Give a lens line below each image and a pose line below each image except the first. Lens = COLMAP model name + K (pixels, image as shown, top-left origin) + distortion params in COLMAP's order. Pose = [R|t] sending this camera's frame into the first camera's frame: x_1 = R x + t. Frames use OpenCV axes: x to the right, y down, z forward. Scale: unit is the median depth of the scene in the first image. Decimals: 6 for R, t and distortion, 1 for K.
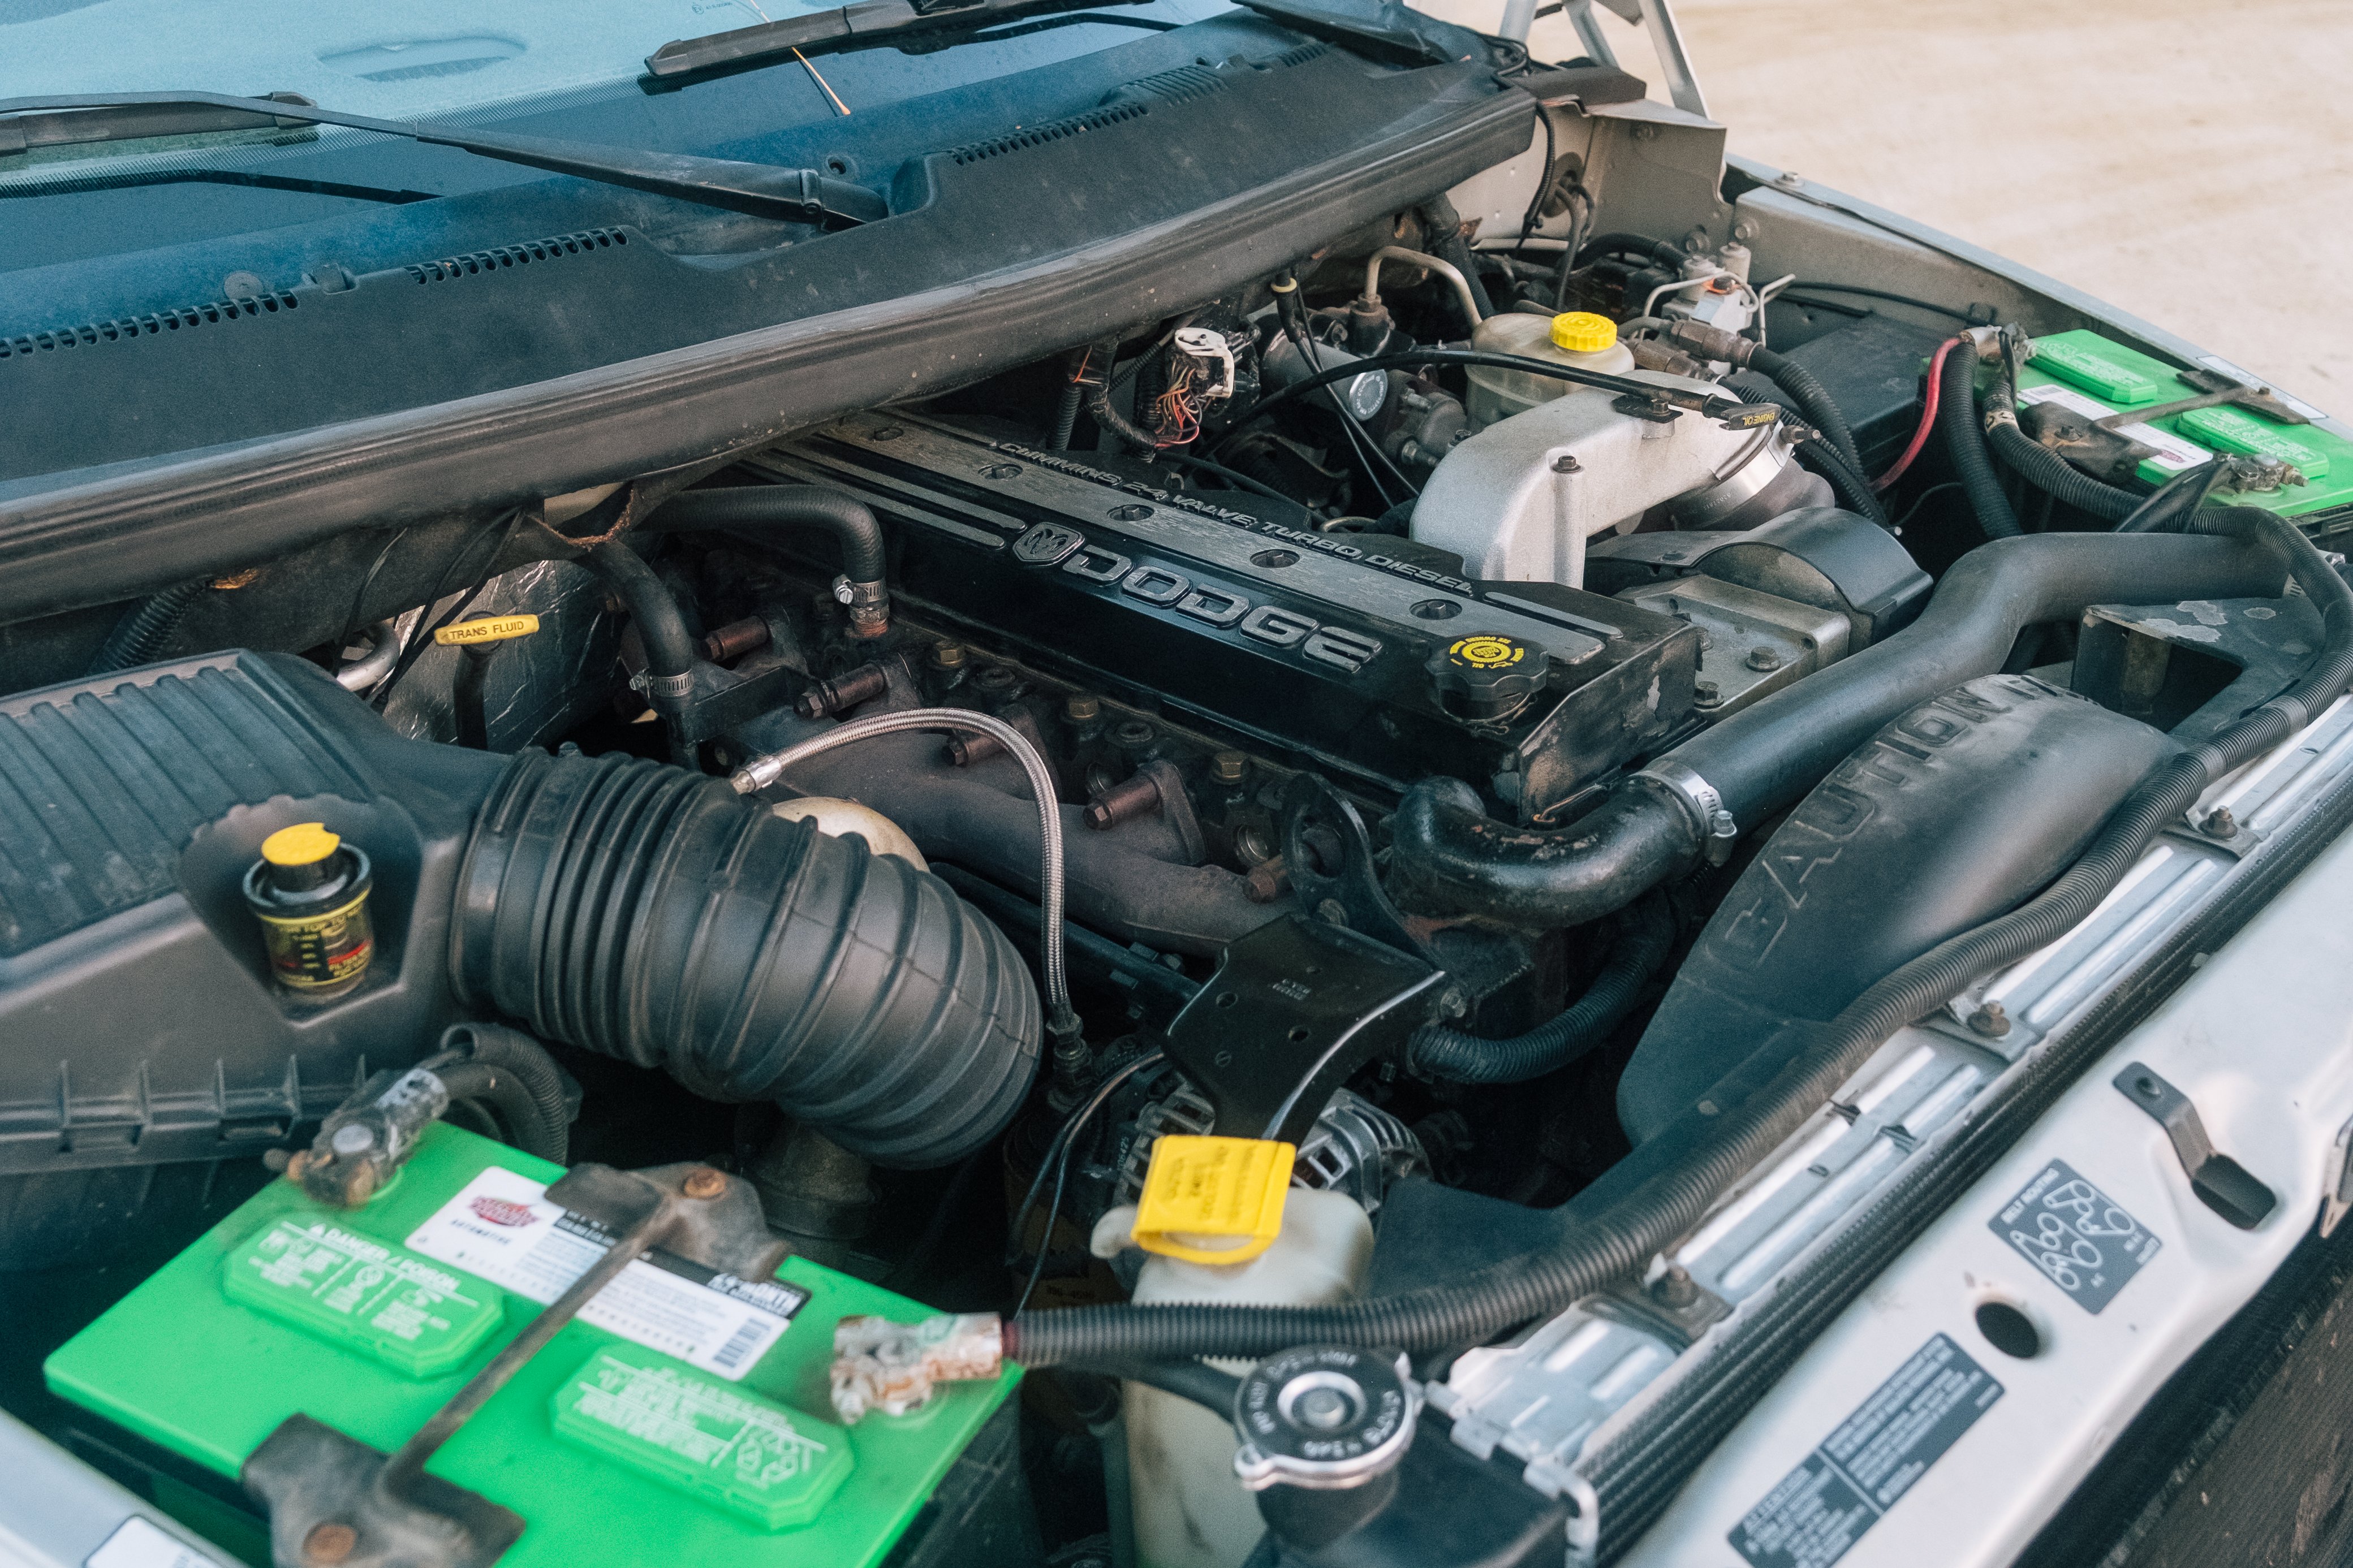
lens RADIAL K [[2231.4, 0, 1176.5], [0, 2231.4, 784.0], [0, 0, 1]] dist [-0.010076, -0.017012]
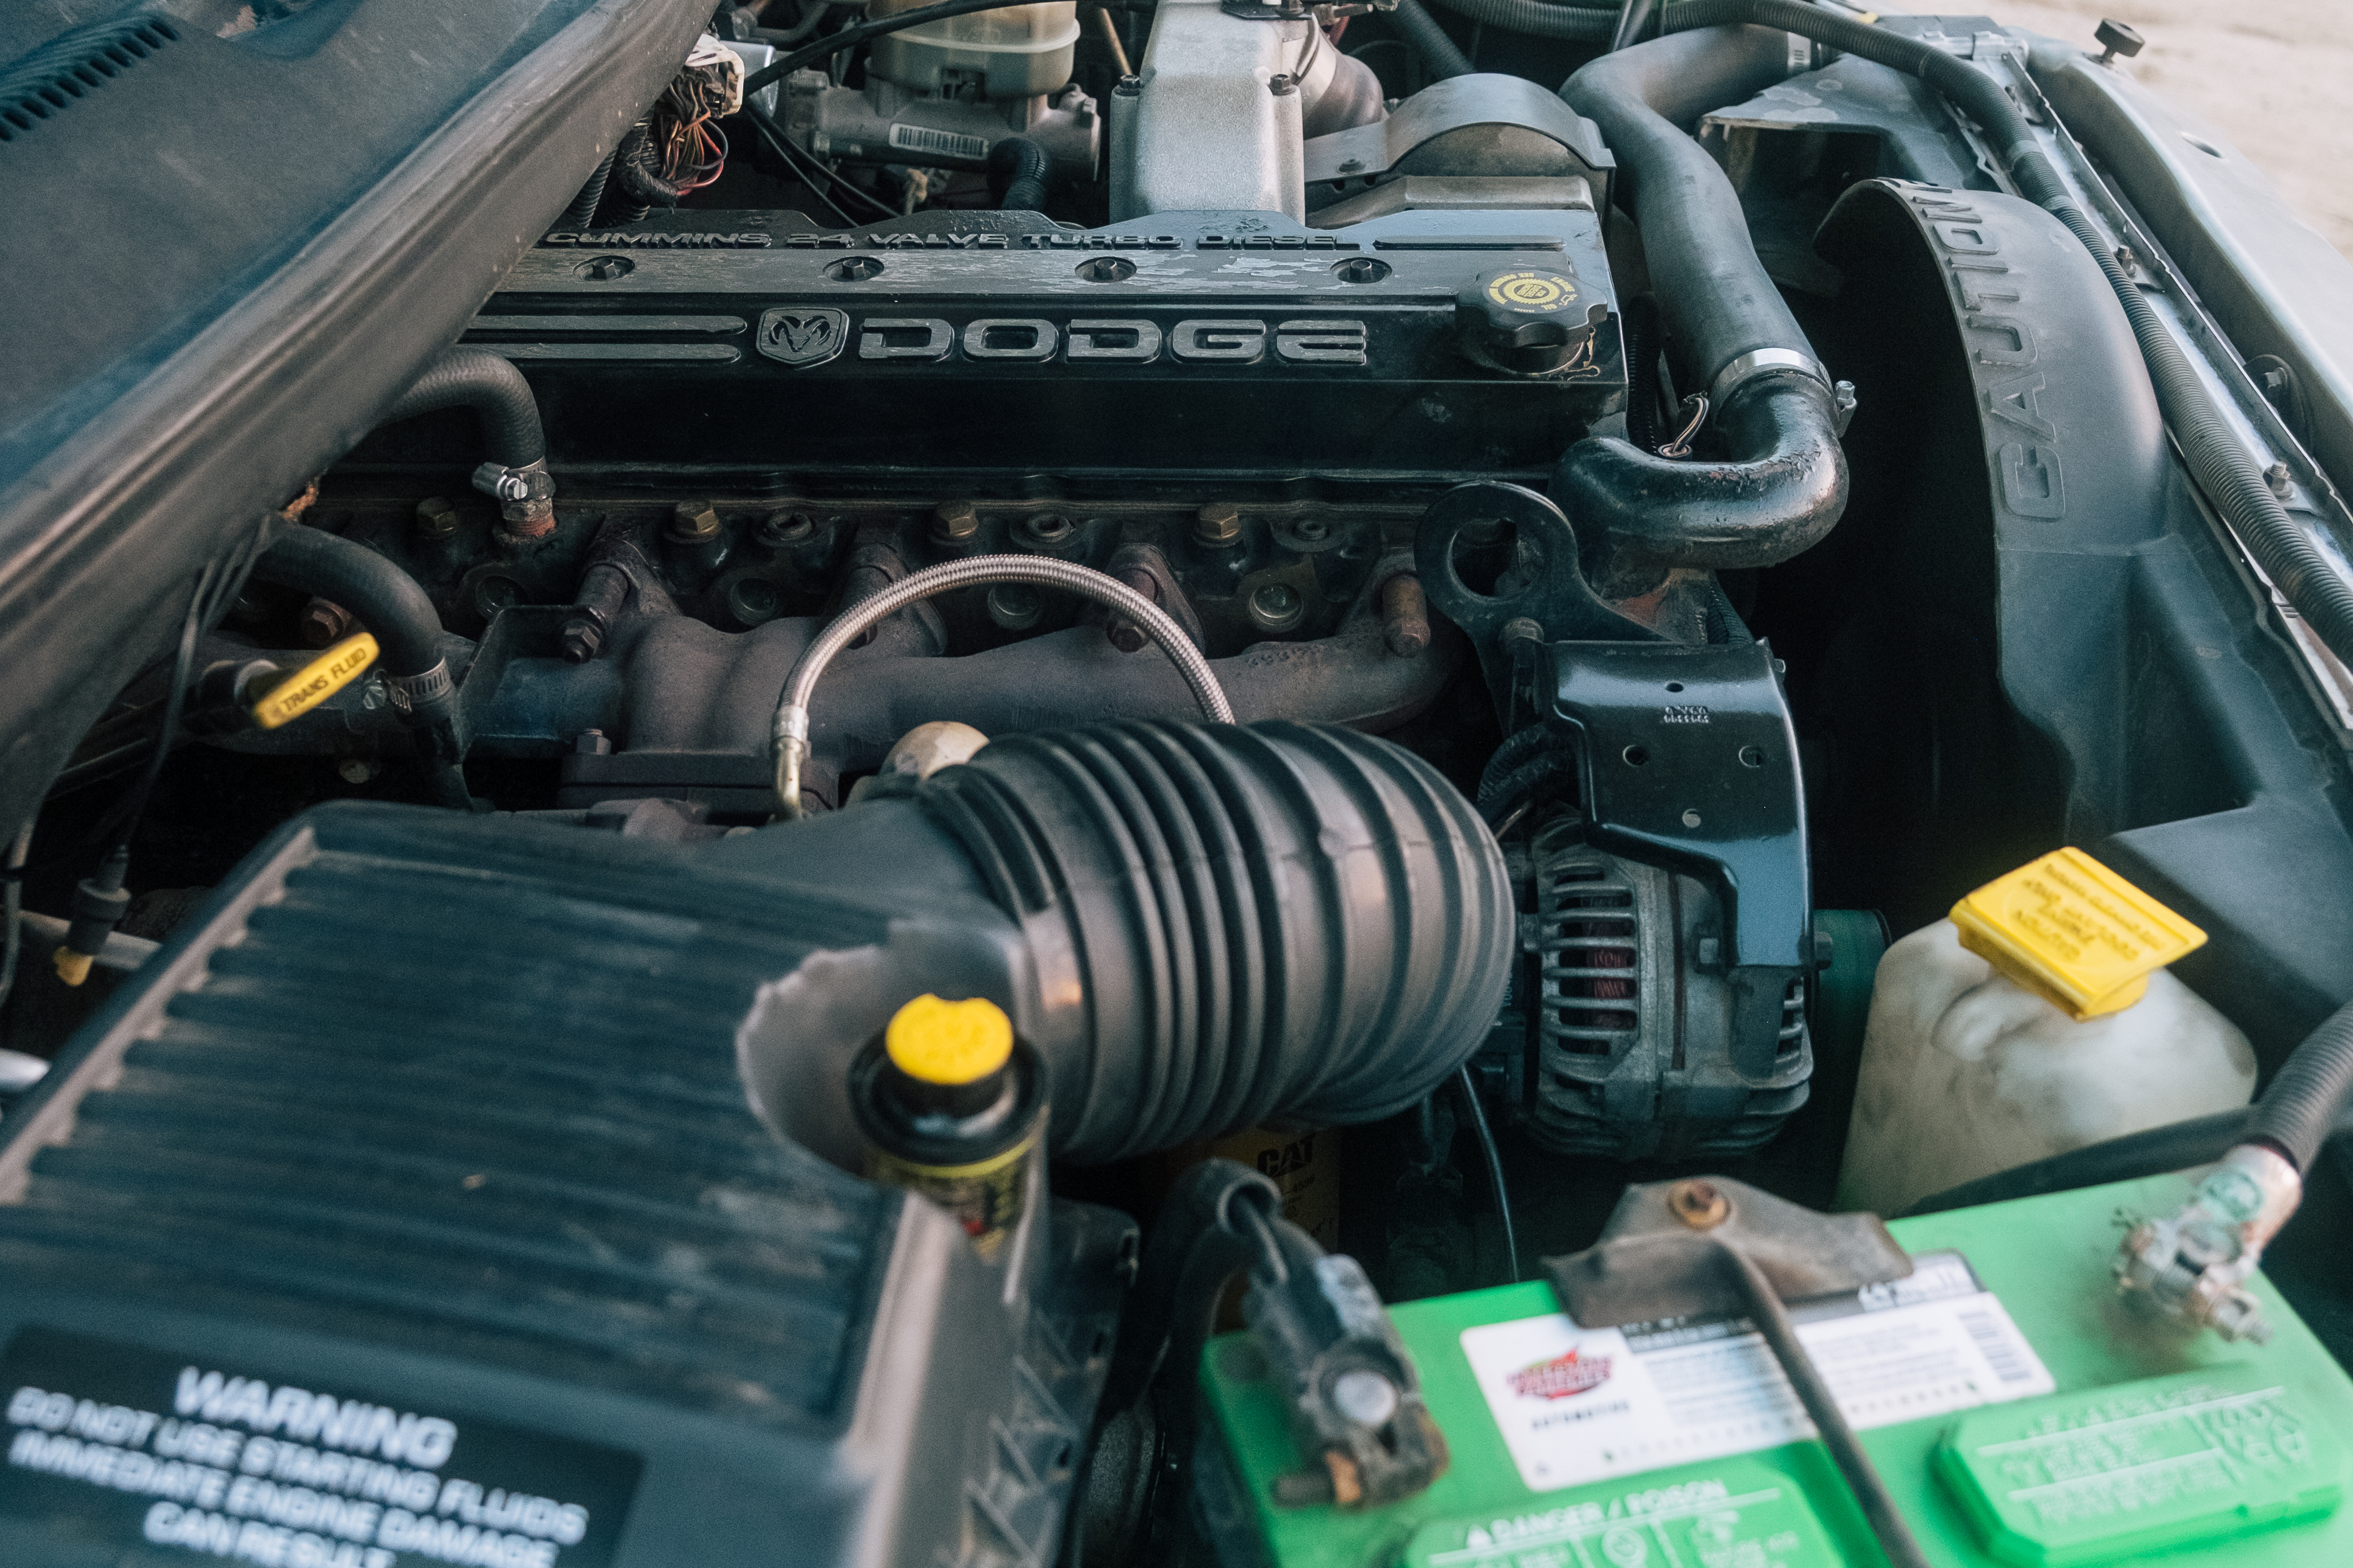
lens RADIAL K [[2231.4, 0, 1176.5], [0, 2231.4, 784.0], [0, 0, 1]] dist [-0.010076, -0.017012]
pose [[0.776521, -0.372296, 0.508340, -0.427756], [0.298788, 0.927868, 0.223131, -0.103689], [-0.554743, -0.021380, 0.831747, 0.318592]]
